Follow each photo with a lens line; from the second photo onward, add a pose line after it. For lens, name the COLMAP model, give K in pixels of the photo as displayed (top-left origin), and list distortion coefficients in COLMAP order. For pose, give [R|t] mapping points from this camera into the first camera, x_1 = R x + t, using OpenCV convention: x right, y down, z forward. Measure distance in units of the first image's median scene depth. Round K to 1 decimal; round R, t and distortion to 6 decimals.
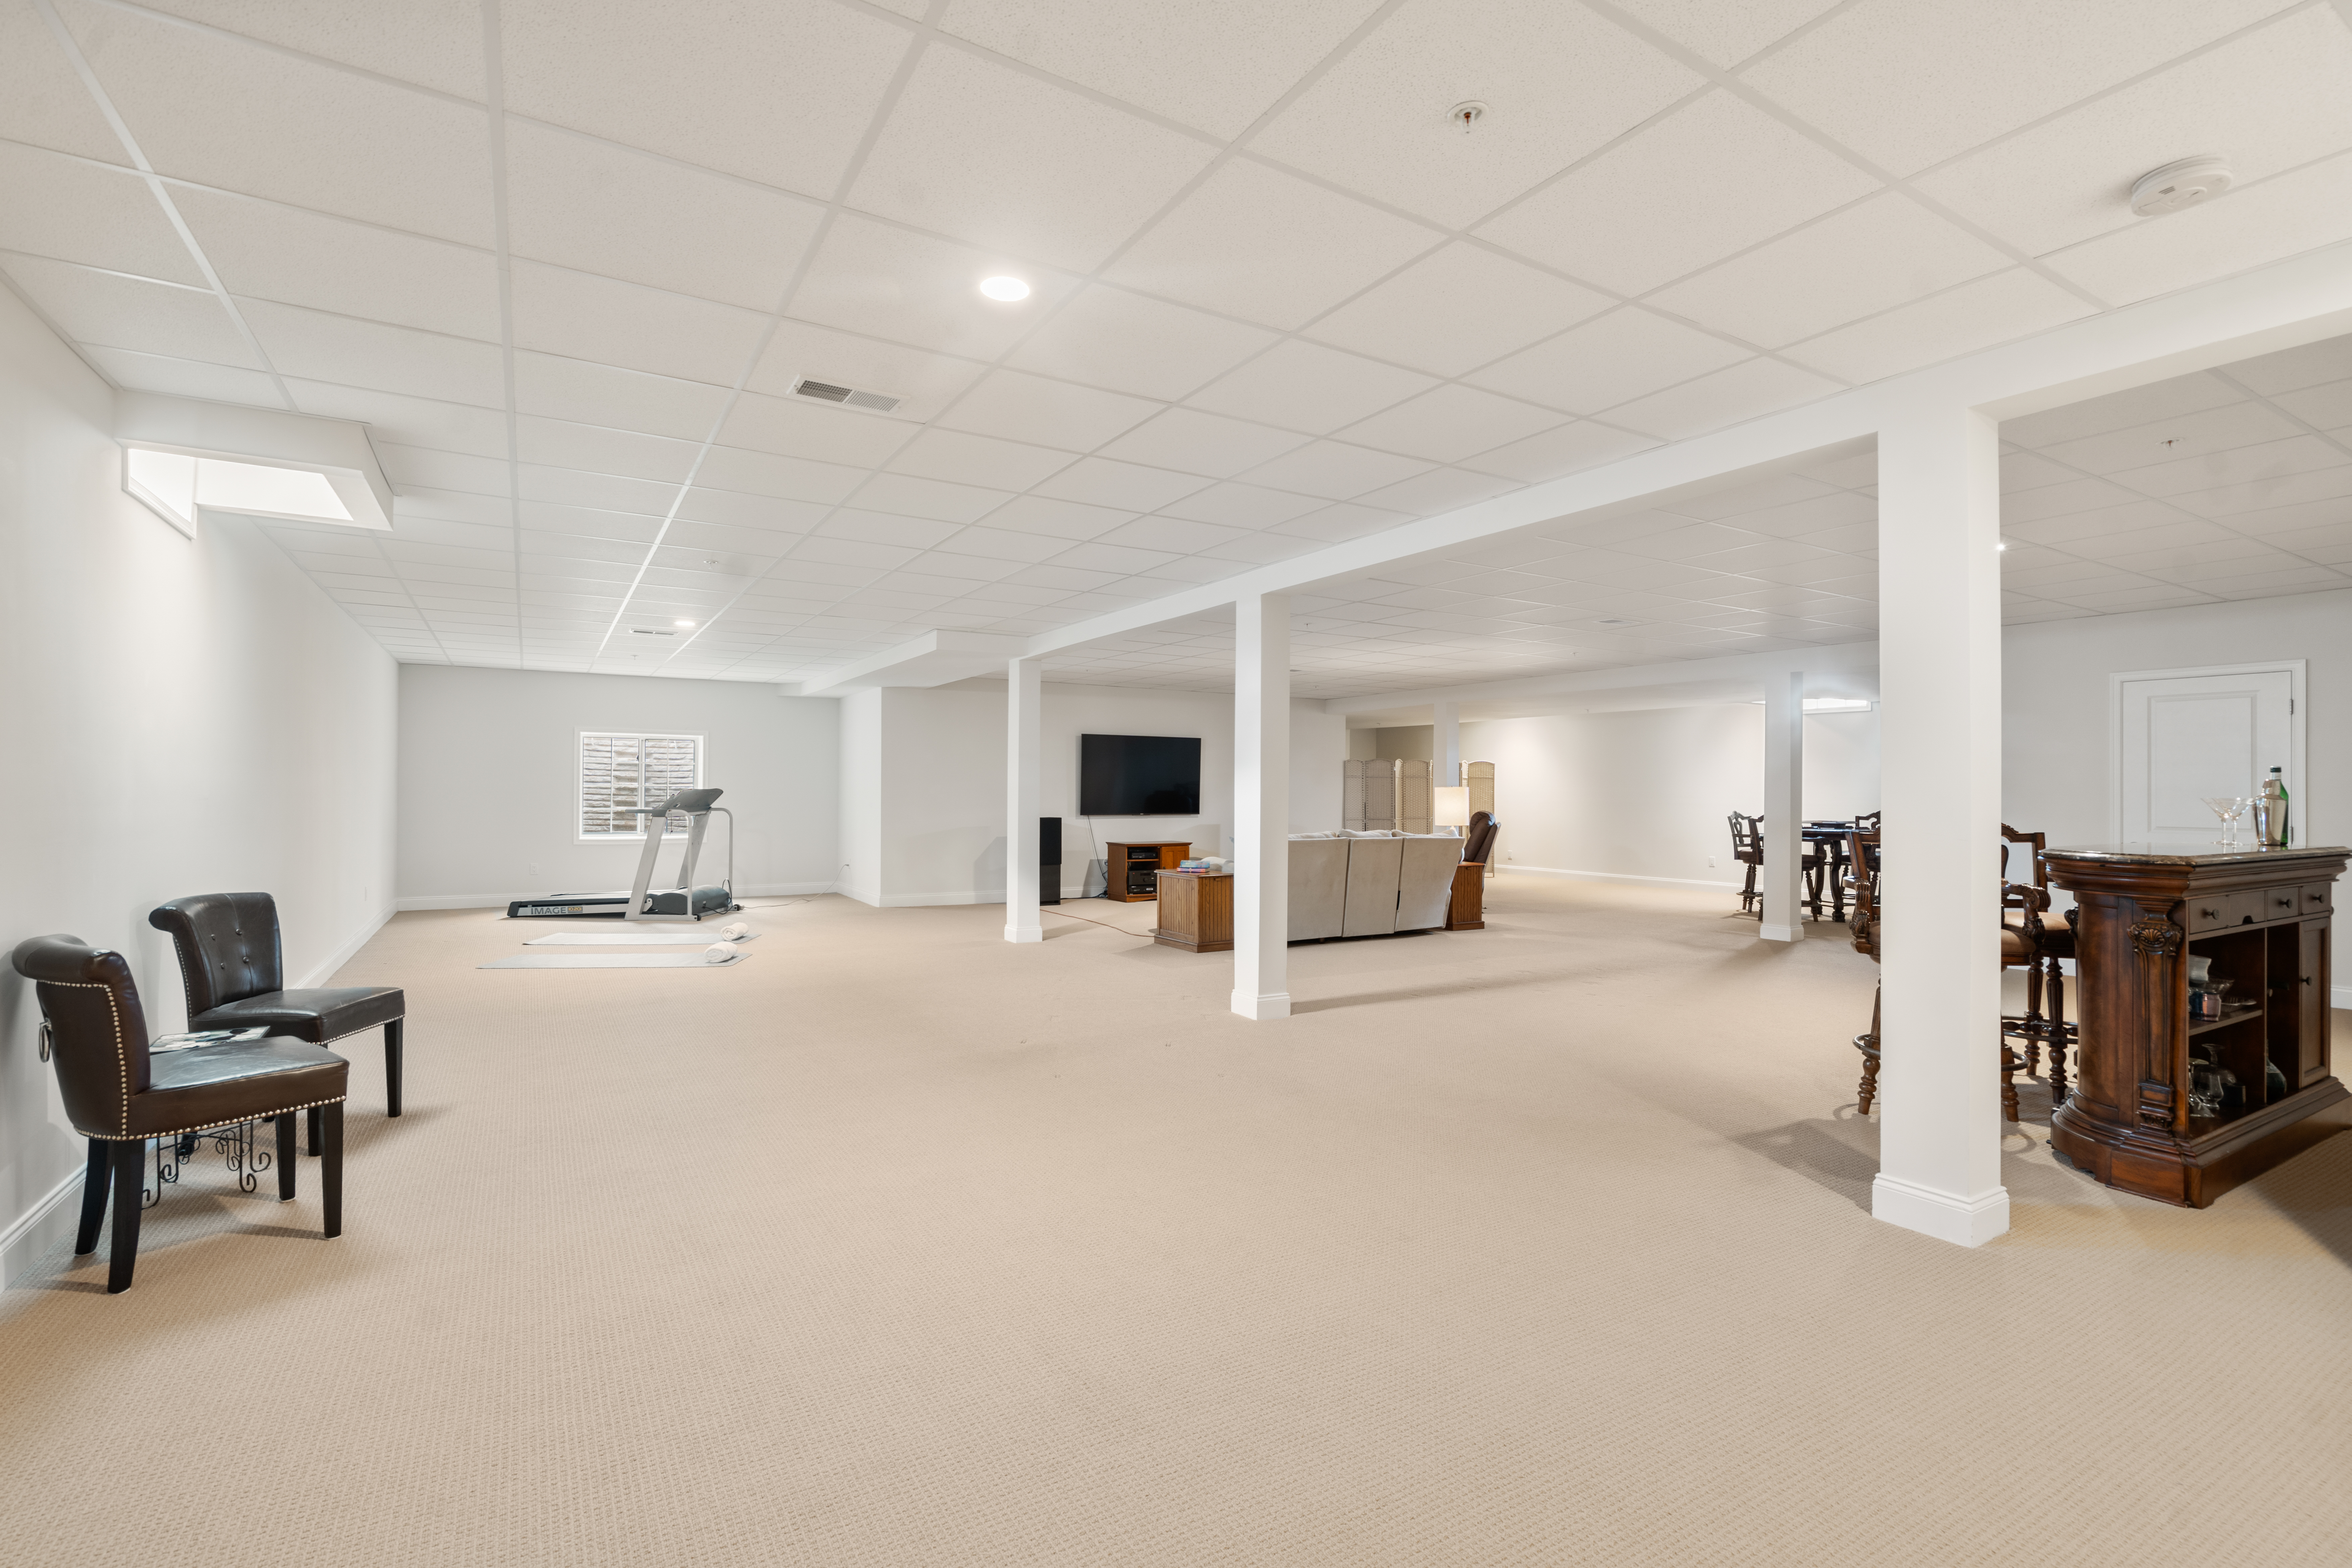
lens RADIAL K [[1071.9, 0, 1175.7], [0, 1071.9, 785.6], [0, 0, 1]] dist [0.012683, 0.000316]
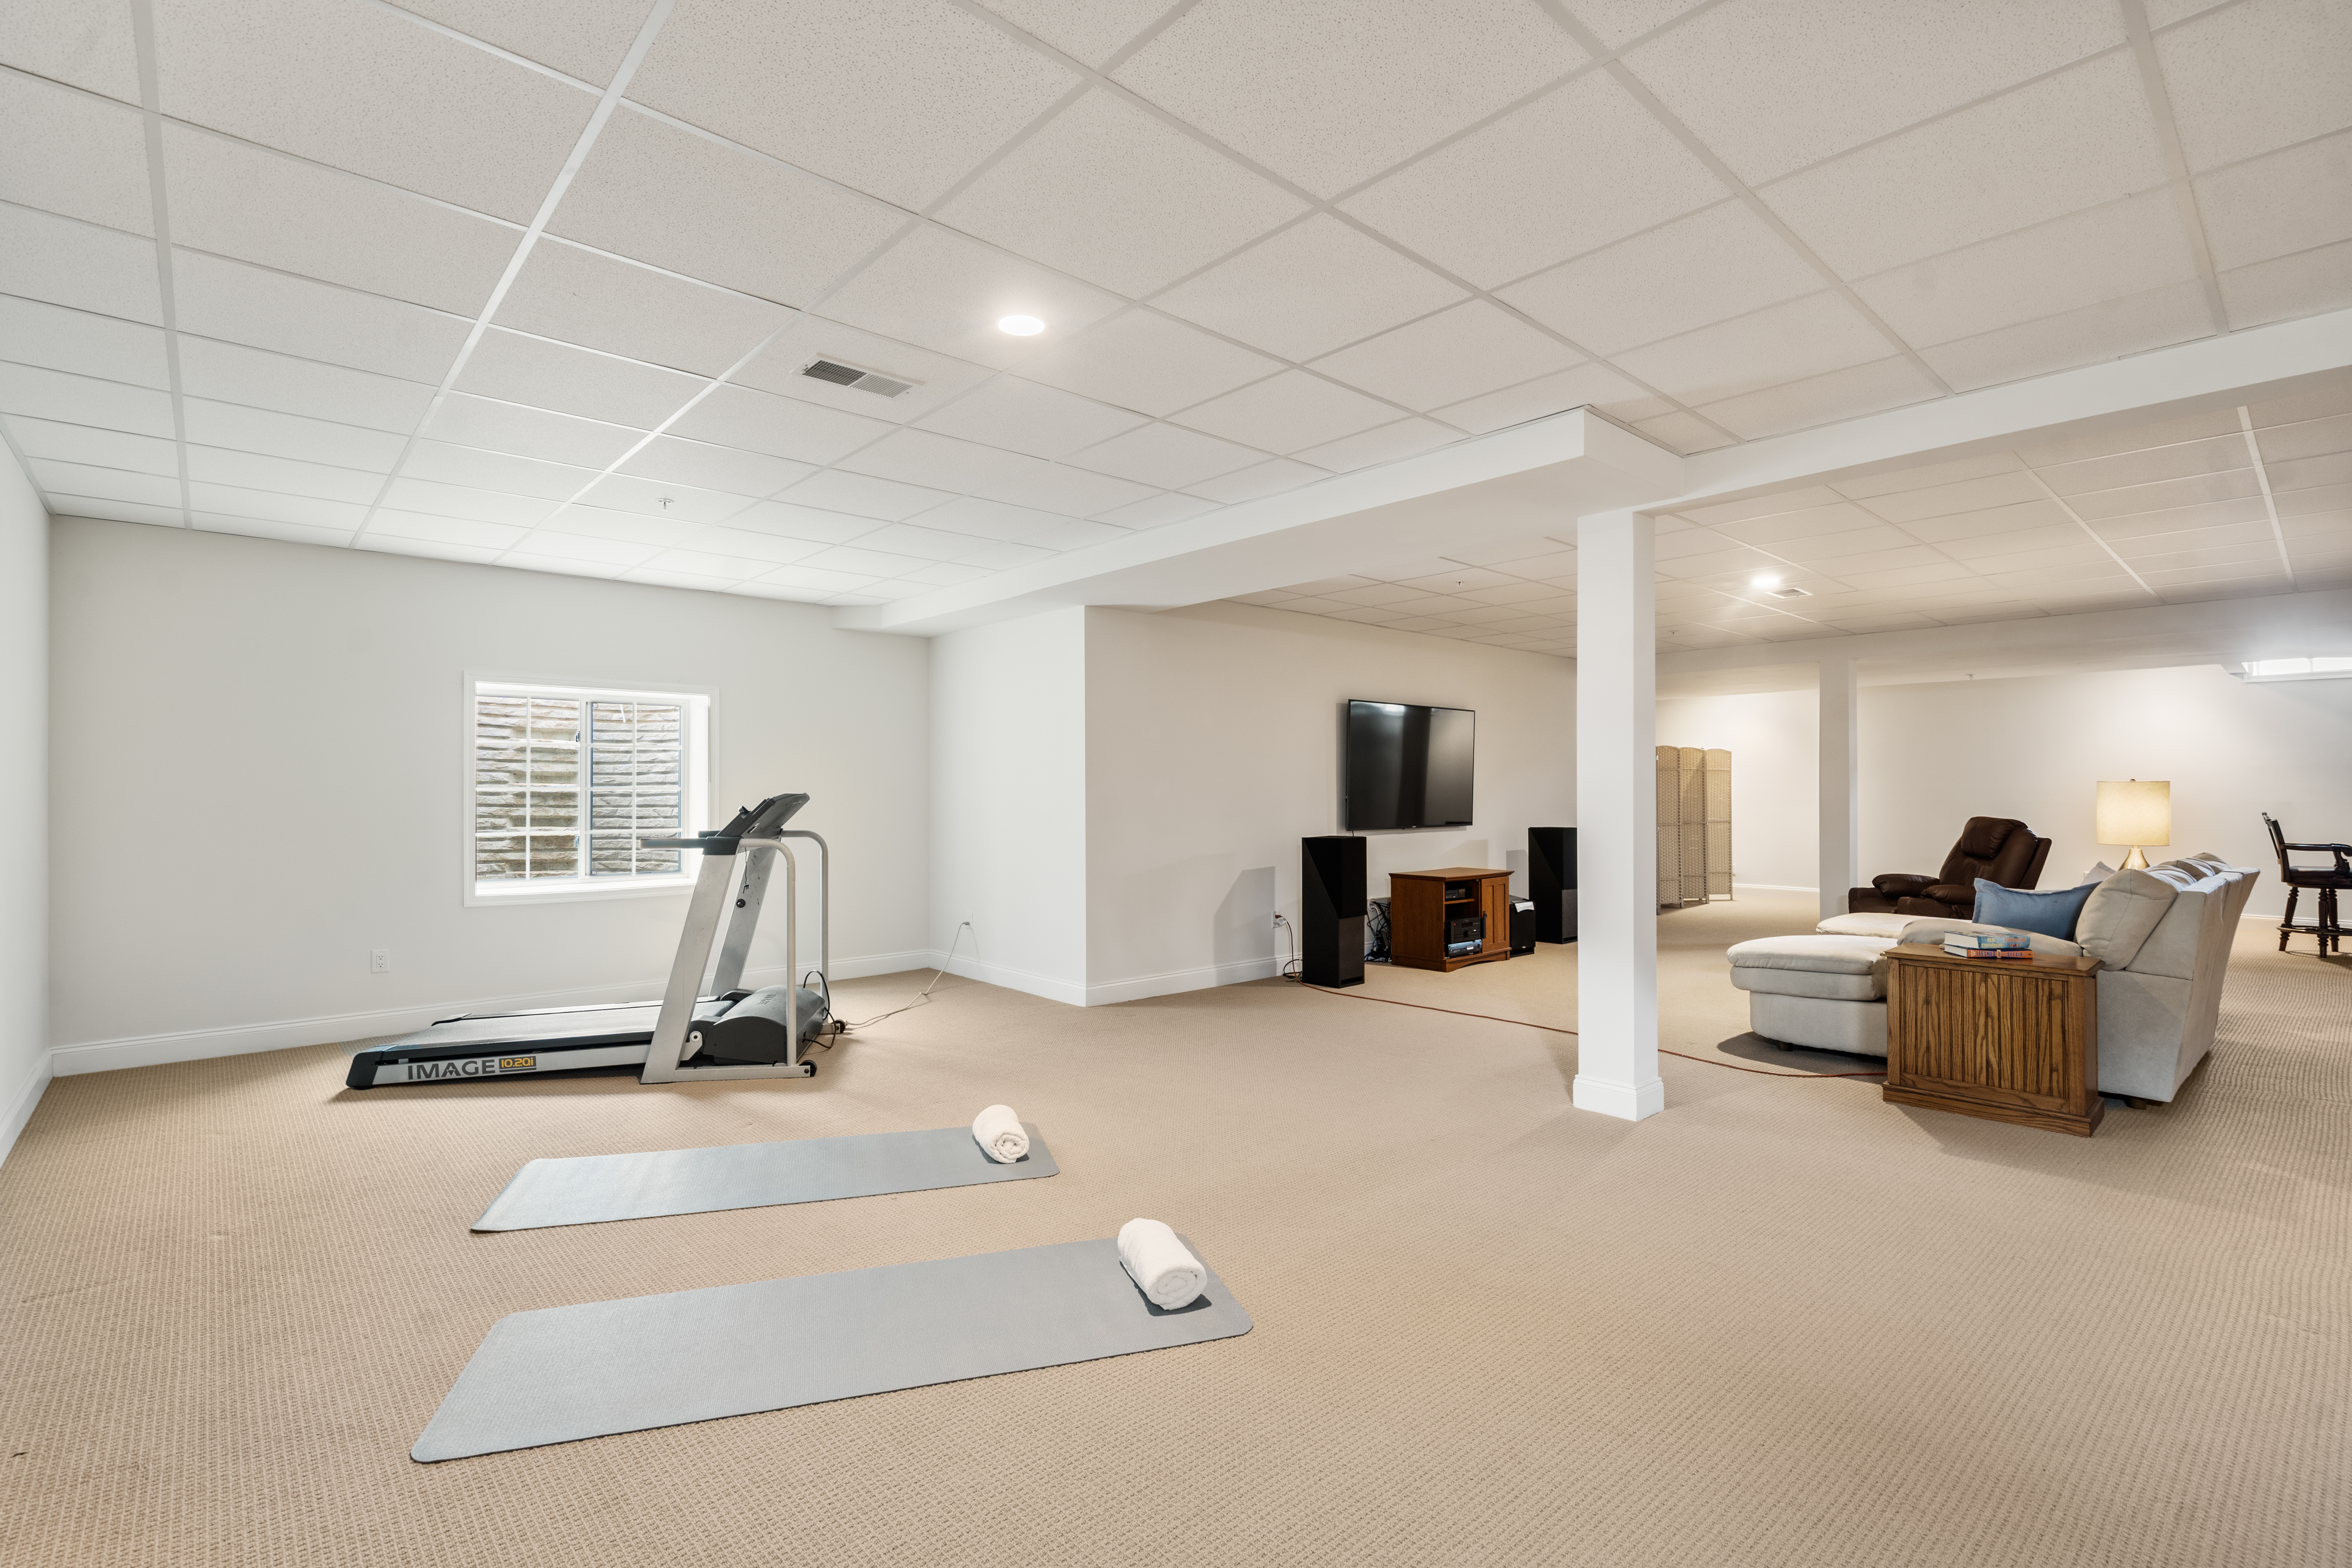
lens RADIAL K [[1071.9, 0, 1166.7], [0, 1071.9, 784.5], [0, 0, 1]] dist [0.012683, 0.000316]
pose [[0.978500, -0.006409, 0.206149, -0.360066], [0.006325, 0.999979, 0.001066, -0.000559], [-0.206151, 0.000260, 0.978520, 0.470167]]
